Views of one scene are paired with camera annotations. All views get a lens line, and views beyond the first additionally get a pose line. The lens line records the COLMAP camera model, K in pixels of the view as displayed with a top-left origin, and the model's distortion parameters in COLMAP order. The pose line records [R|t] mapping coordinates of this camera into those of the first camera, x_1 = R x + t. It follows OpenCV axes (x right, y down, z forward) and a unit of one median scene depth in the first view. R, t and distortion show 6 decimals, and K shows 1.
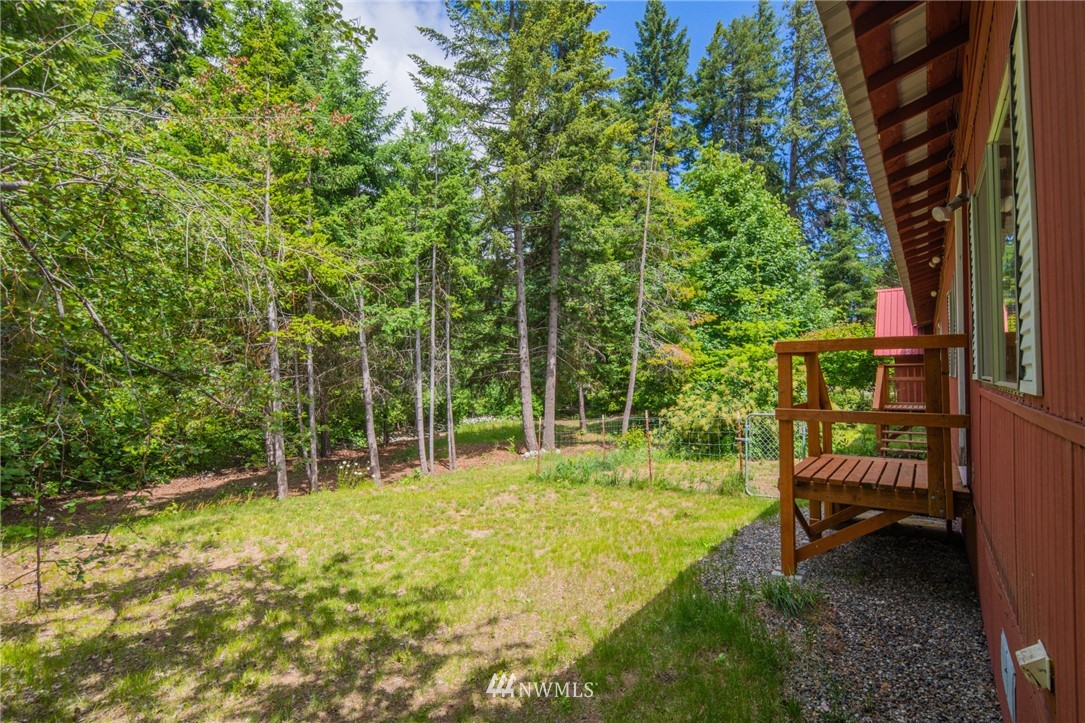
lens RADIAL K [[528.9, 0, 549.2], [0, 528.9, 367.5], [0, 0, 1]] dist [0.005053, -0.000053]
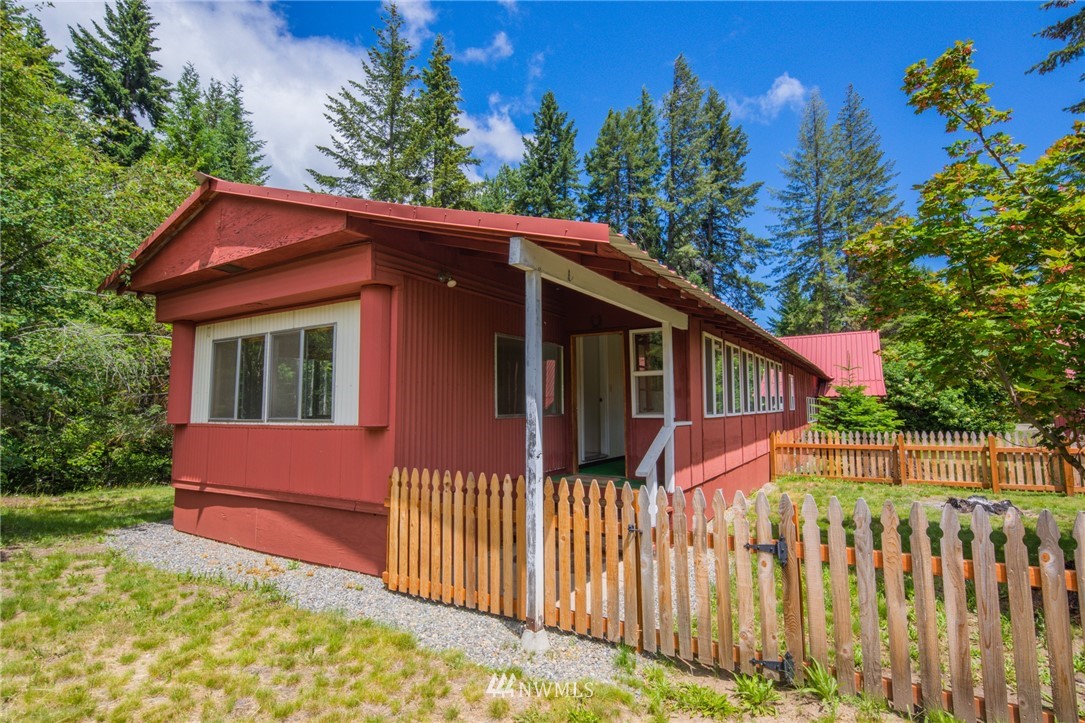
lens RADIAL K [[528.9, 0, 549.2], [0, 528.9, 367.5], [0, 0, 1]] dist [0.005053, -0.000053]
pose [[0.997248, 0.002094, 0.074102, 0.117710], [0.002496, 0.998086, -0.061785, -0.006129], [-0.074089, 0.061800, 0.995335, -0.161915]]
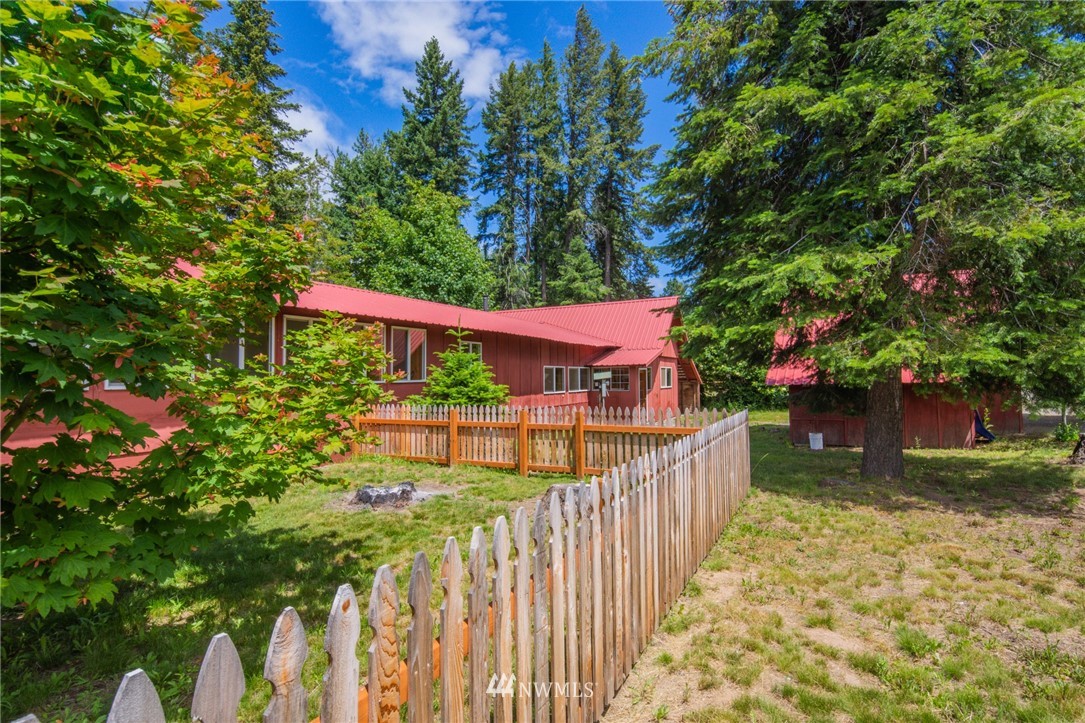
lens RADIAL K [[528.9, 0, 549.2], [0, 528.9, 367.5], [0, 0, 1]] dist [0.005053, -0.000053]
pose [[0.991243, -0.001629, 0.132044, 0.307830], [0.002337, 0.999984, -0.005204, -0.004661], [-0.132033, 0.005467, 0.991230, -0.141170]]
